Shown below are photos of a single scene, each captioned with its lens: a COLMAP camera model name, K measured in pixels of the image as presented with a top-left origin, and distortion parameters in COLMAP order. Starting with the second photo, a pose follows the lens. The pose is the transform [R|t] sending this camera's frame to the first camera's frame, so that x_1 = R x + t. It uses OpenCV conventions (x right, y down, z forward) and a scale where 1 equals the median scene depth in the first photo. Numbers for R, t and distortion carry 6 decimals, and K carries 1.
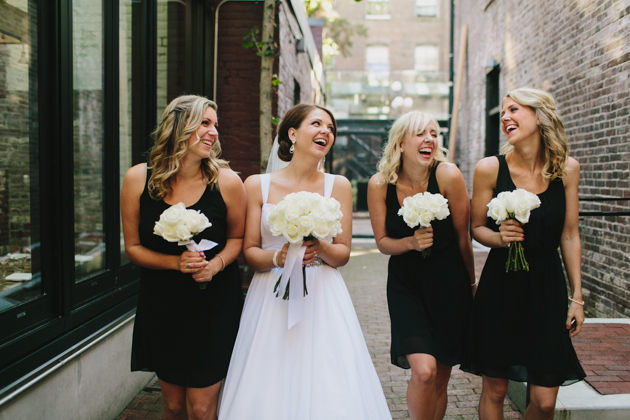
lens RADIAL K [[638.9, 0, 316.1], [0, 638.9, 208.6], [0, 0, 1]] dist [-0.064113, 0.000000]
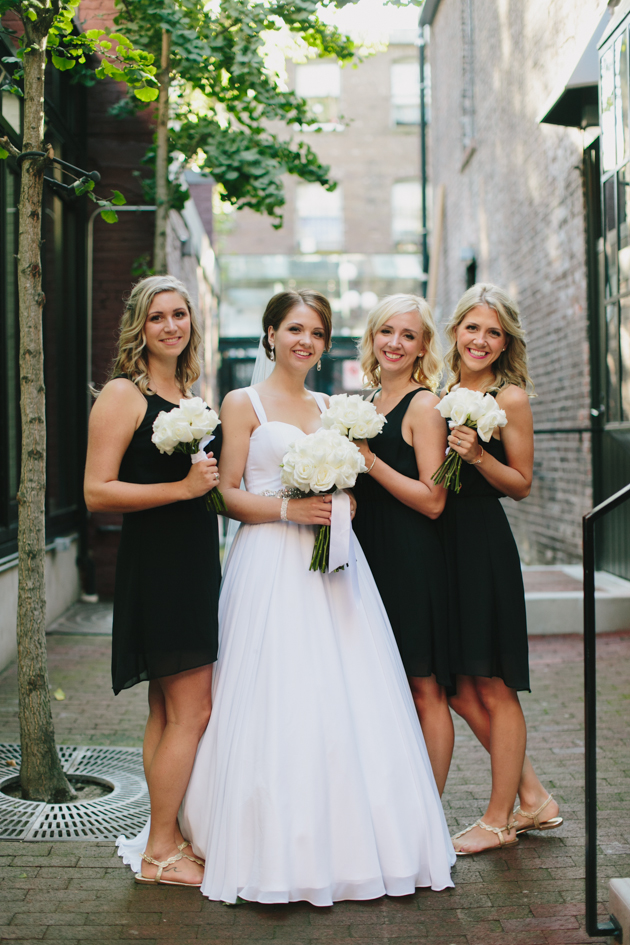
lens RADIAL K [[1414.6, 0, 307.7], [0, 1414.6, 468.5], [0, 0, 1]] dist [-0.116752, 0.000000]
pose [[0.996848, -0.020508, 0.076639, -0.008406], [0.023315, 0.999083, -0.035907, 0.036265], [-0.075832, 0.037580, 0.996412, -0.360859]]
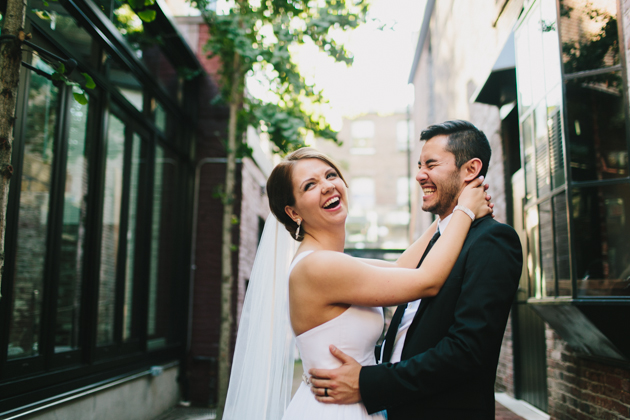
lens RADIAL K [[638.9, 0, 316.4], [0, 638.9, 209.1], [0, 0, 1]] dist [-0.064113, 0.000000]
pose [[0.999953, 0.001698, 0.009495, 0.037355], [0.000205, 0.980423, -0.196904, 0.020621], [-0.009643, 0.196897, 0.980377, -0.147122]]
